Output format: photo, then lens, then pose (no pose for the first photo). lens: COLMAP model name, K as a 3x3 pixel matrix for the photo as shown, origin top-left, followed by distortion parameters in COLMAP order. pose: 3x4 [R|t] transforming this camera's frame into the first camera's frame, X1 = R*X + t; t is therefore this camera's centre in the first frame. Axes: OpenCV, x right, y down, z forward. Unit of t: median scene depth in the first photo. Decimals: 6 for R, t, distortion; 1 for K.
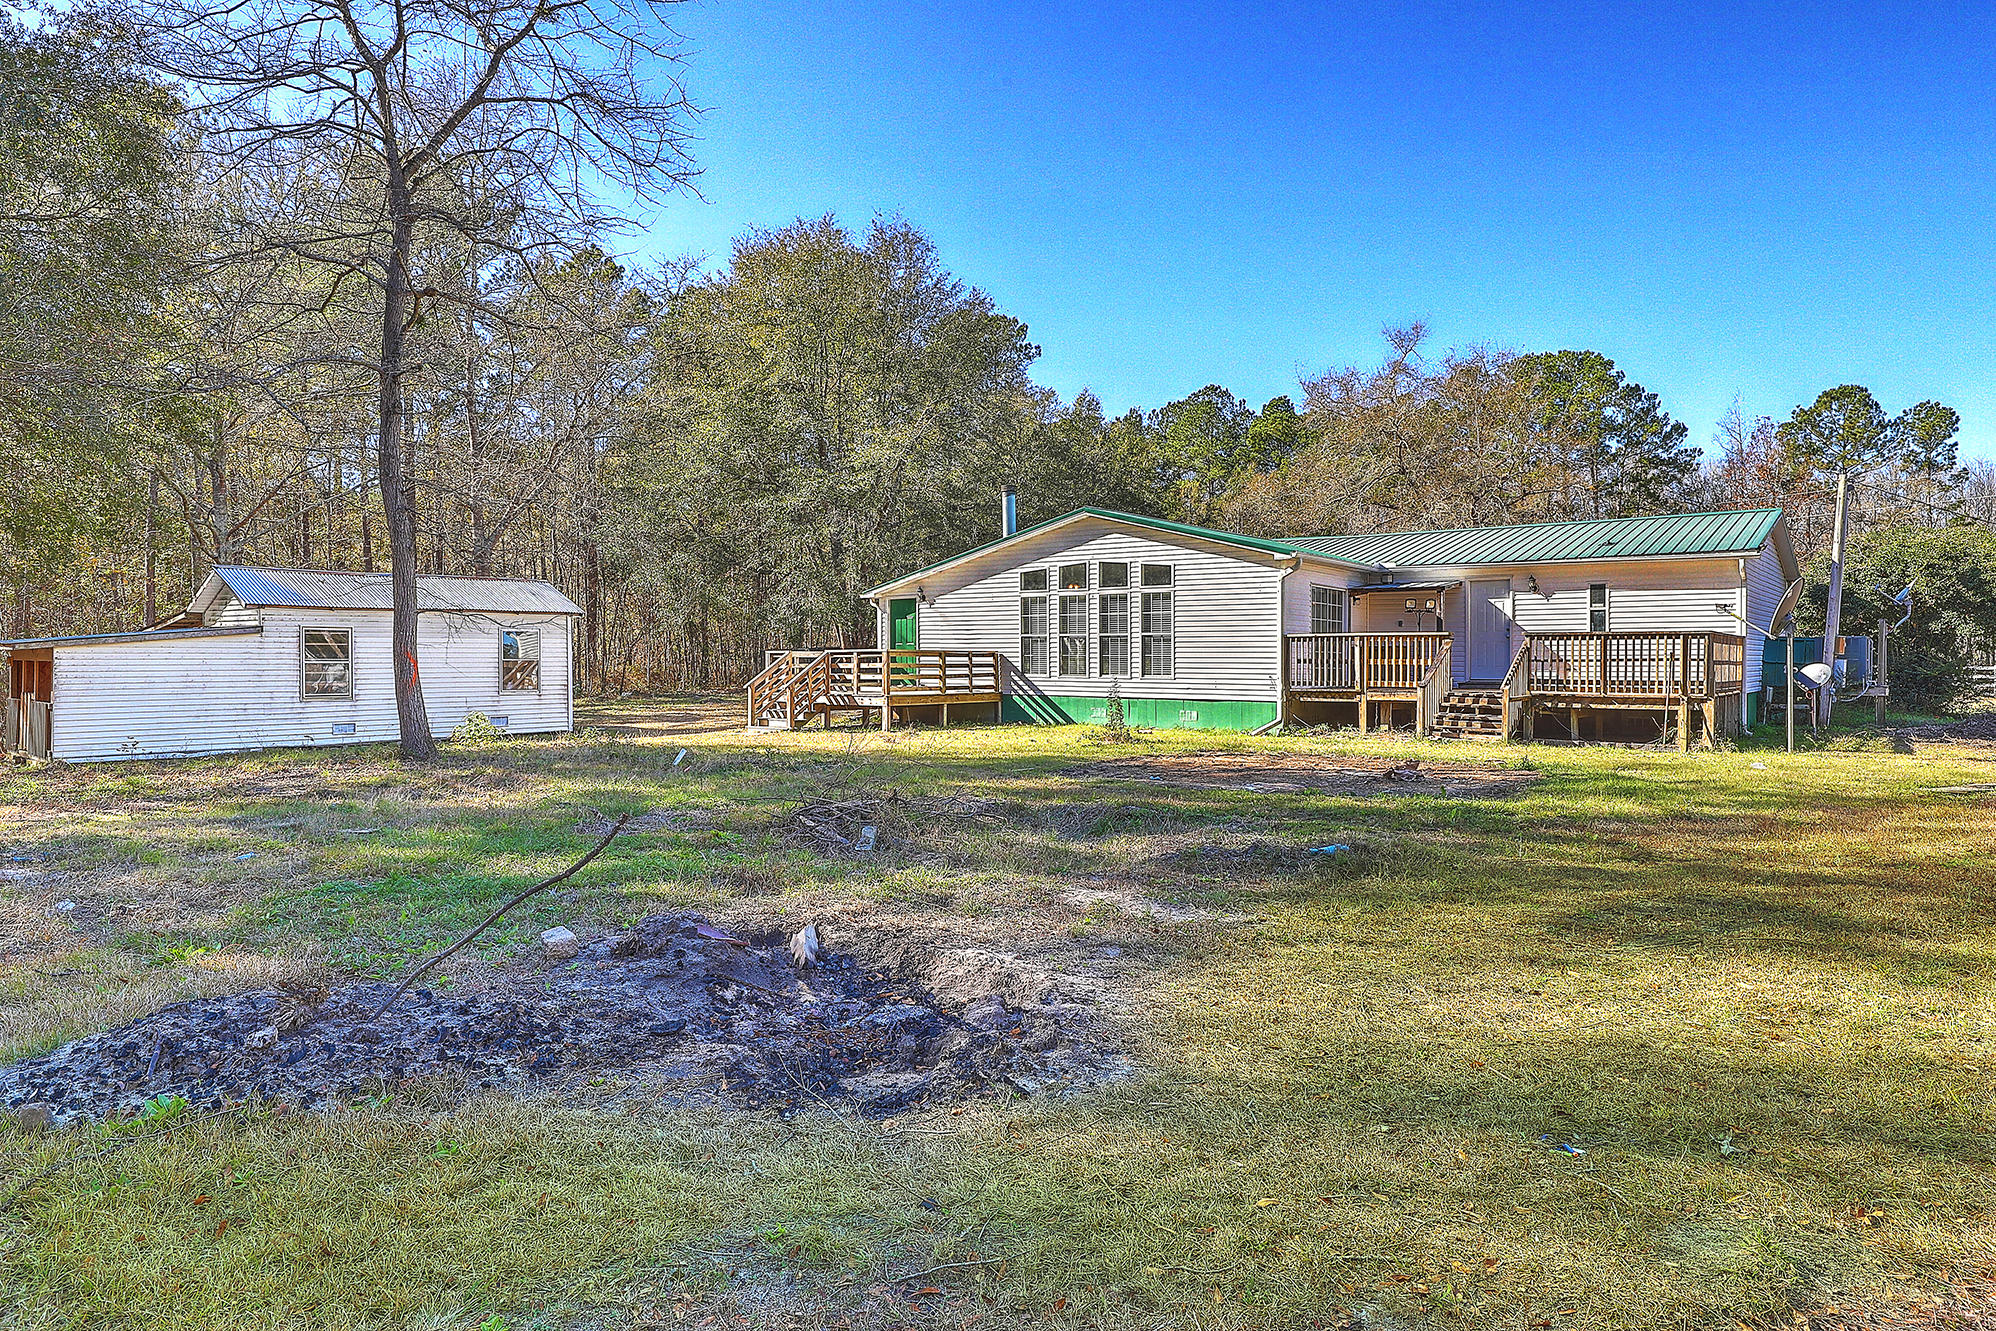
lens RADIAL K [[1235.3, 0, 998.0], [0, 1235.3, 665.5], [0, 0, 1]] dist [0.000755, -0.000028]
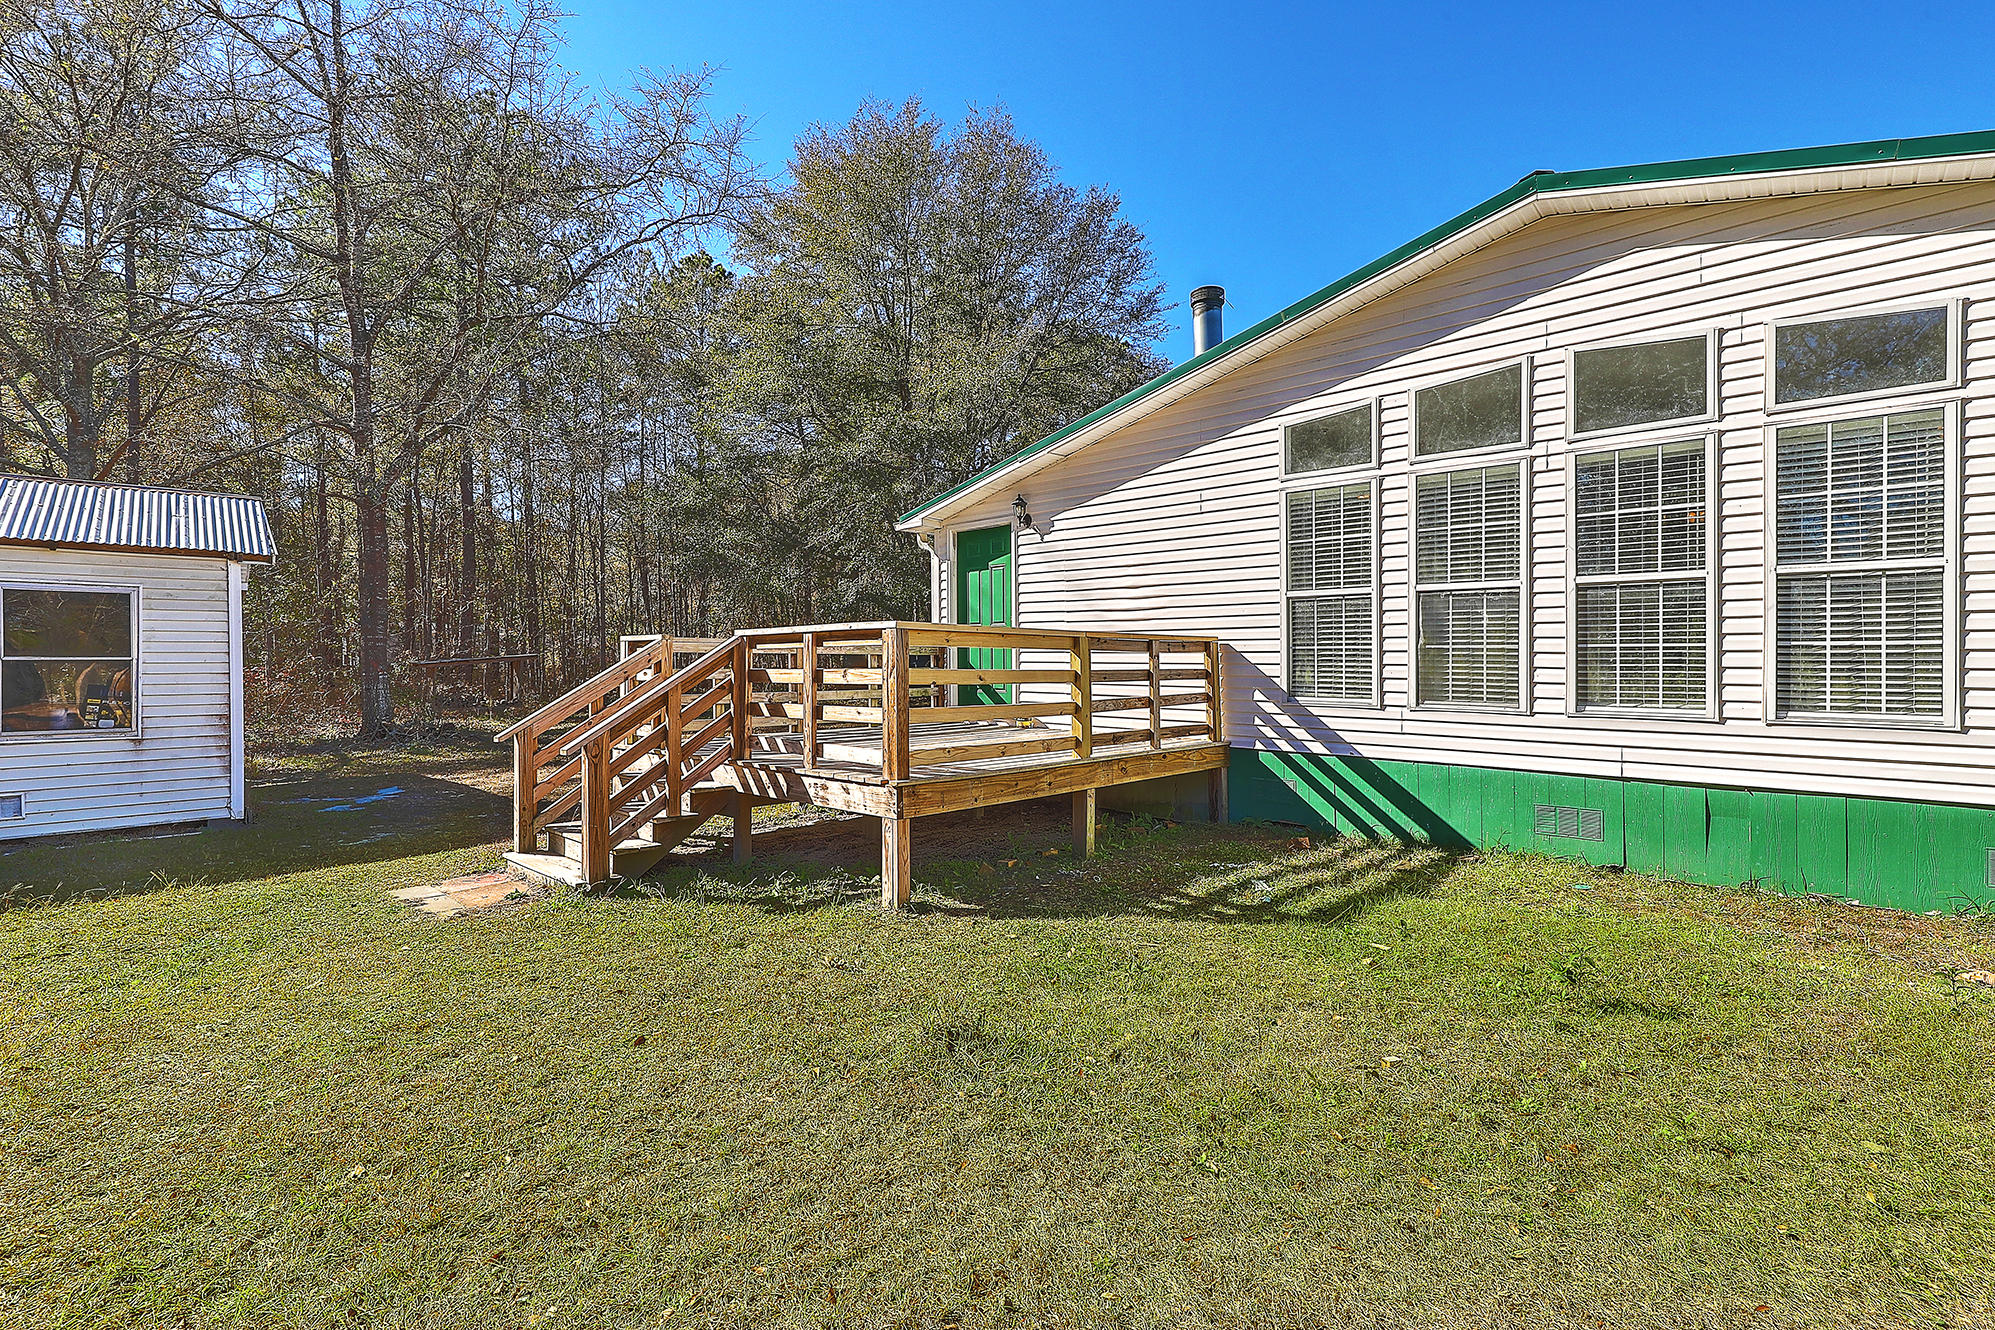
lens RADIAL K [[893.2, 0, 997.5], [0, 893.2, 665.0], [0, 0, 1]] dist [0.000472, 0.000179]
pose [[0.995309, 0.002072, -0.096720, -0.042895], [-0.001956, 0.999997, 0.001301, -0.003015], [0.096723, -0.001105, 0.995311, 0.733253]]
